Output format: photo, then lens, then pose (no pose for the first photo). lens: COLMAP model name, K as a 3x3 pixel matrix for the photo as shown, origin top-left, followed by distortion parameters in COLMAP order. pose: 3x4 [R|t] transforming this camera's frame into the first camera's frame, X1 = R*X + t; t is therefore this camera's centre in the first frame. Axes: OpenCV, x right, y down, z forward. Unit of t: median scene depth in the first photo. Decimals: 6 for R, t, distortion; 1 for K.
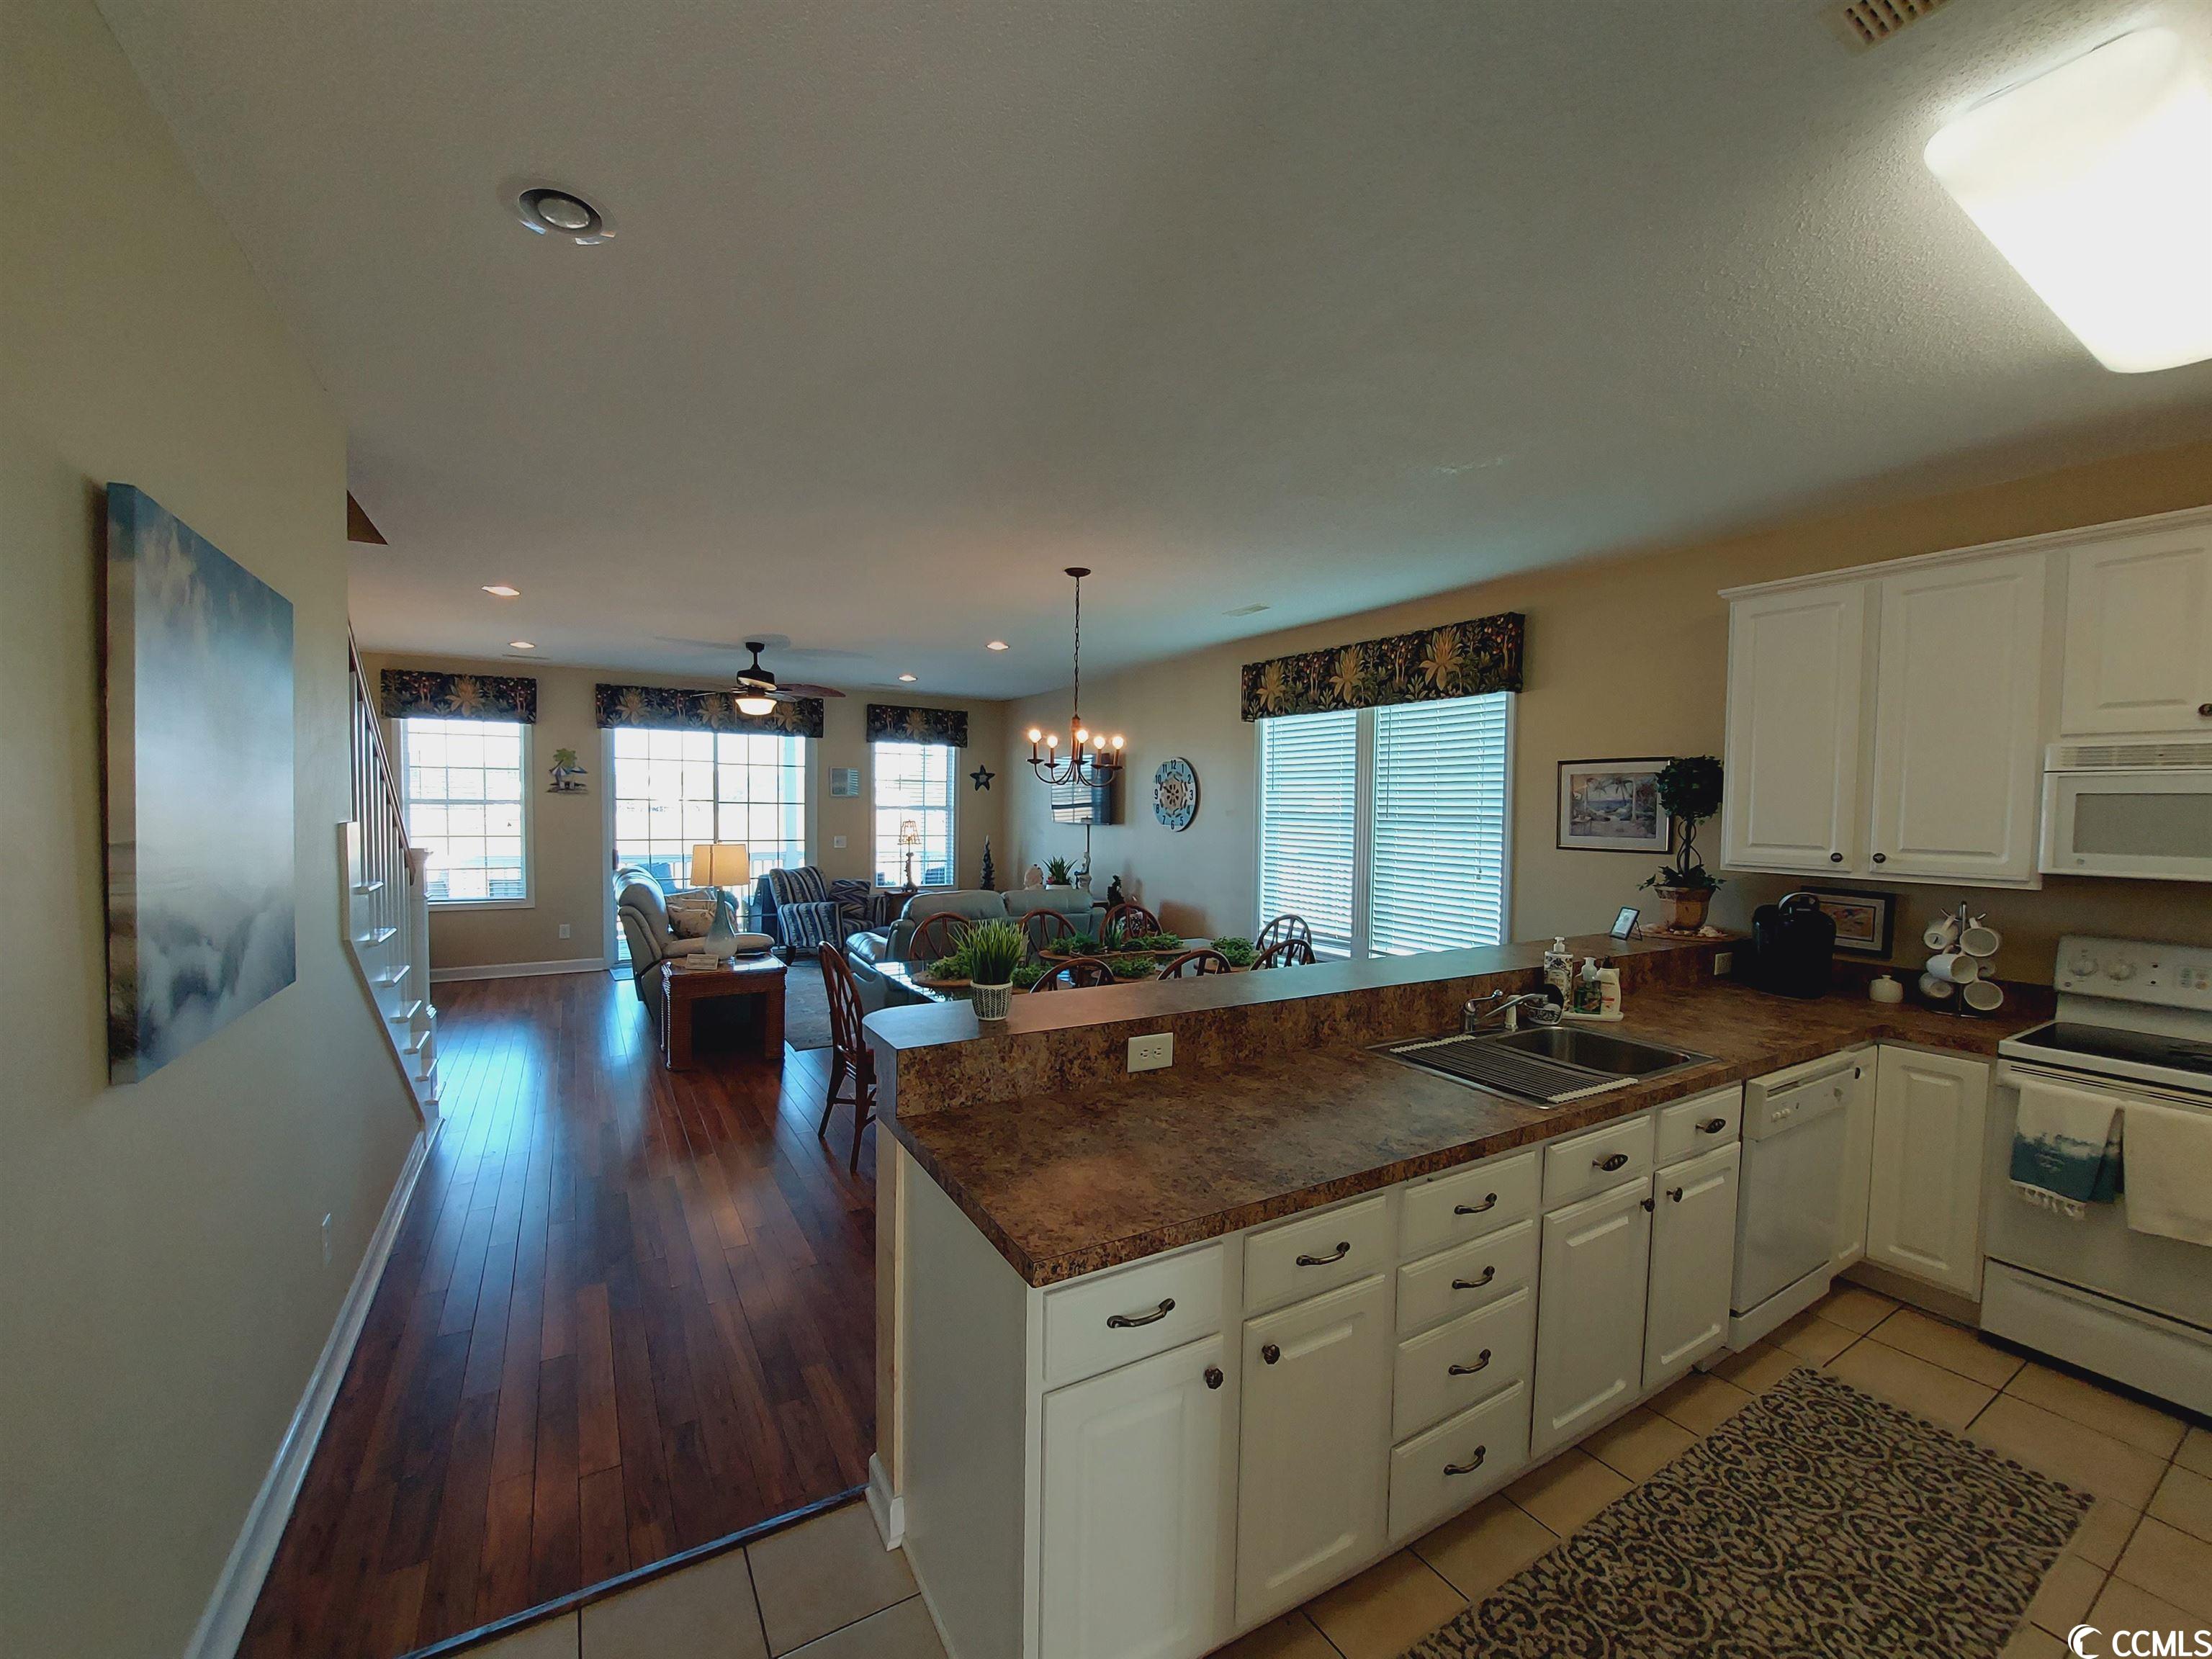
lens RADIAL K [[883.9, 0, 1084.7], [0, 883.9, 852.3], [0, 0, 1]] dist [-0.011931, -0.002514]
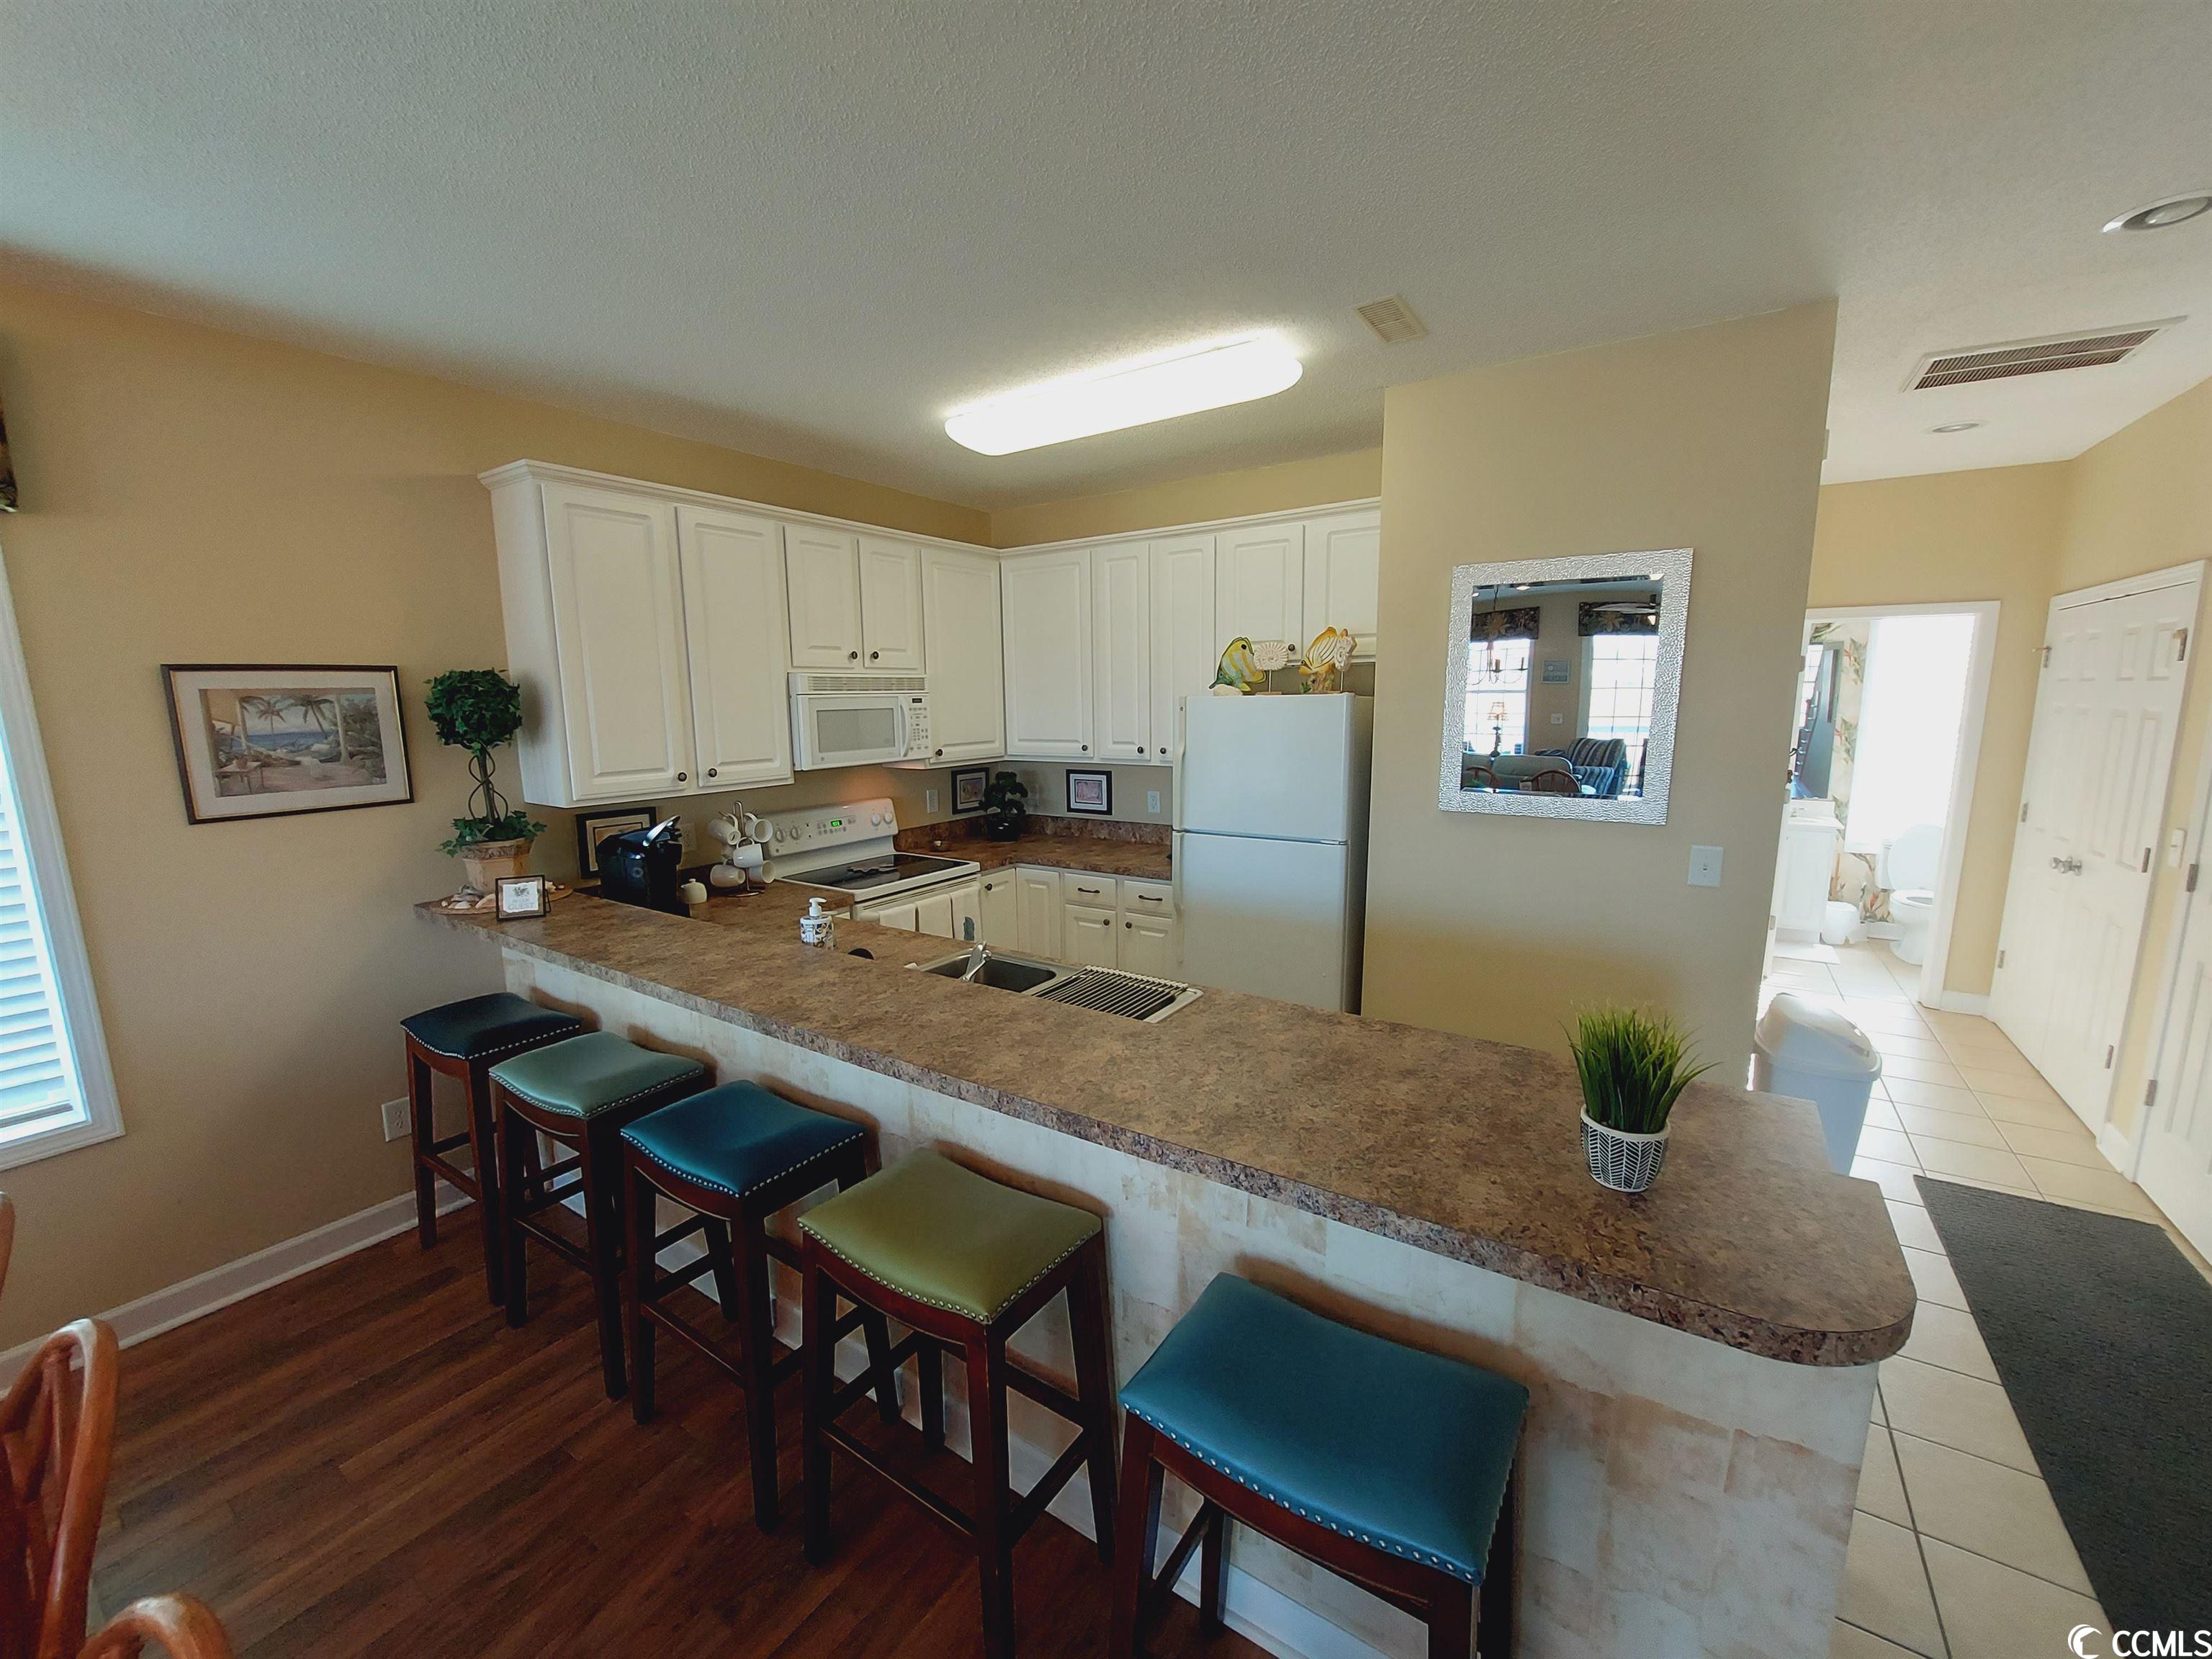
lens RADIAL K [[882.1, 0, 1094.3], [0, 882.1, 844.6], [0, 0, 1]] dist [-0.019801, -0.000091]
pose [[-0.436665, -0.156949, 0.885828, -0.201291], [0.057833, 0.977730, 0.201741, -0.069400], [-0.897763, 0.139324, -0.417864, 0.726834]]
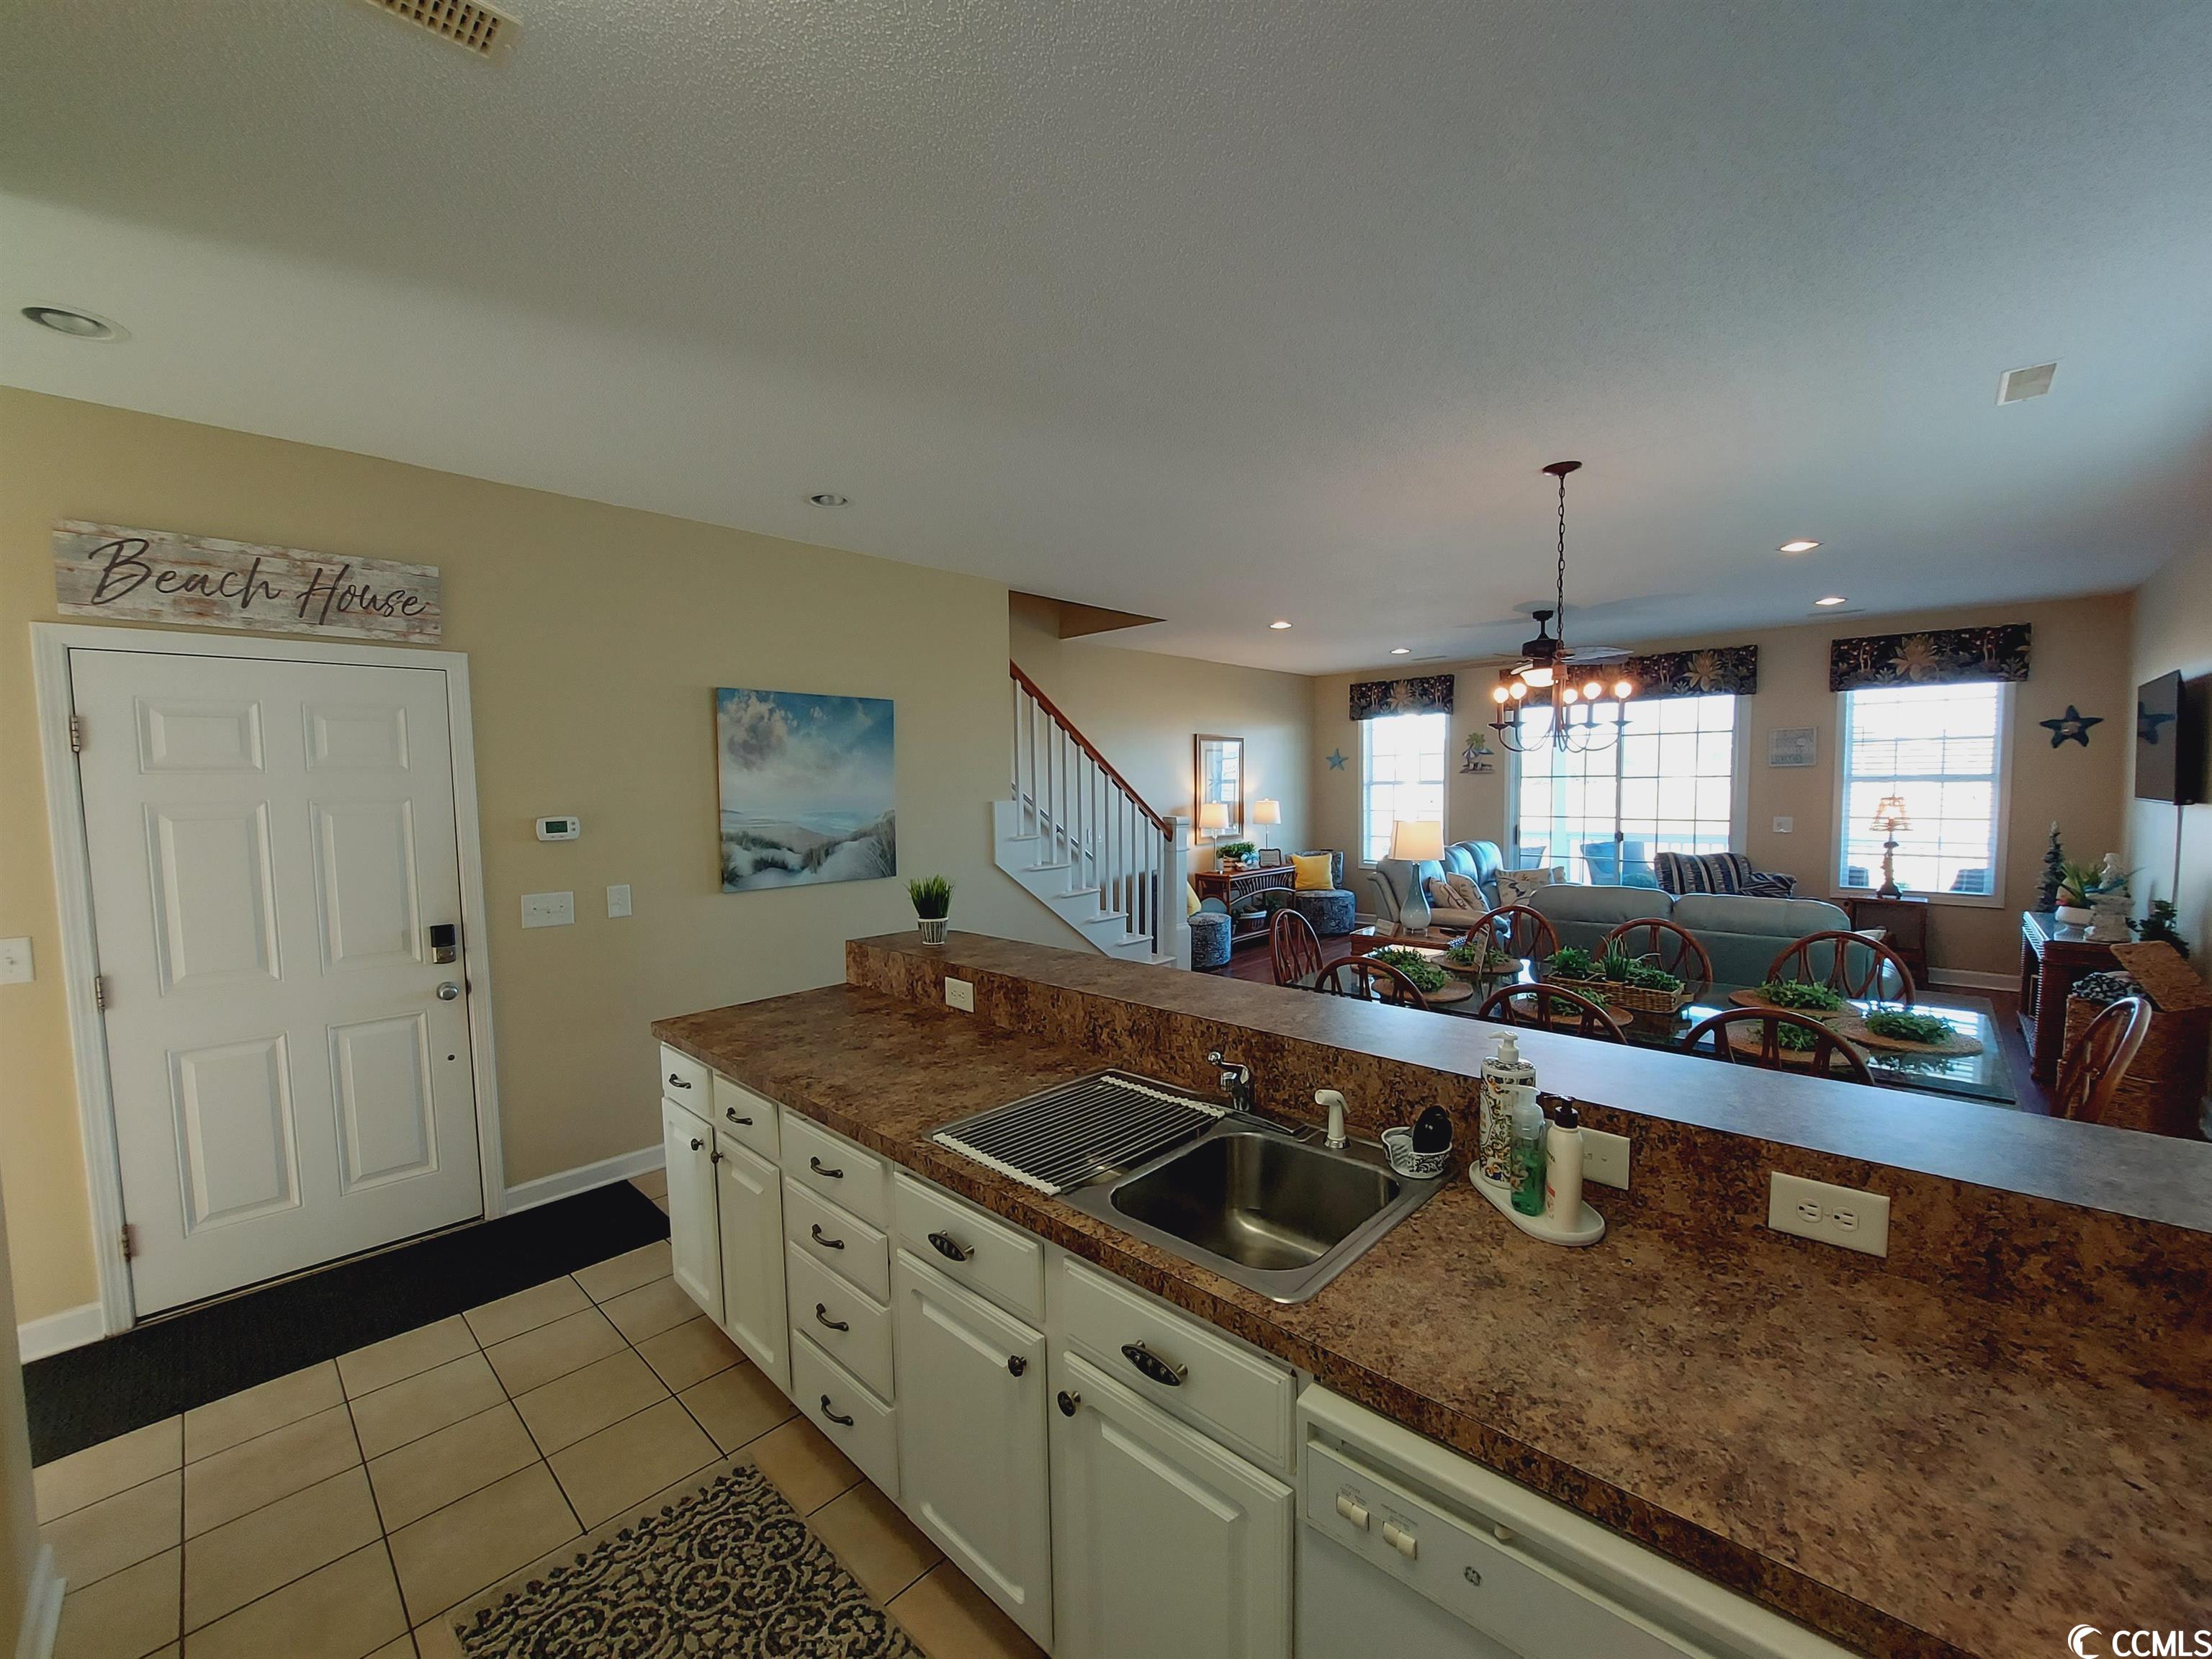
lens RADIAL K [[880.7, 0, 1083.4], [0, 880.7, 839.6], [0, 0, 1]] dist [-0.021590, 0.000074]
pose [[0.267394, 0.043307, -0.962614, 0.632645], [-0.030265, 0.998874, 0.036532, -0.016273], [0.963112, 0.019365, 0.268404, 0.420612]]
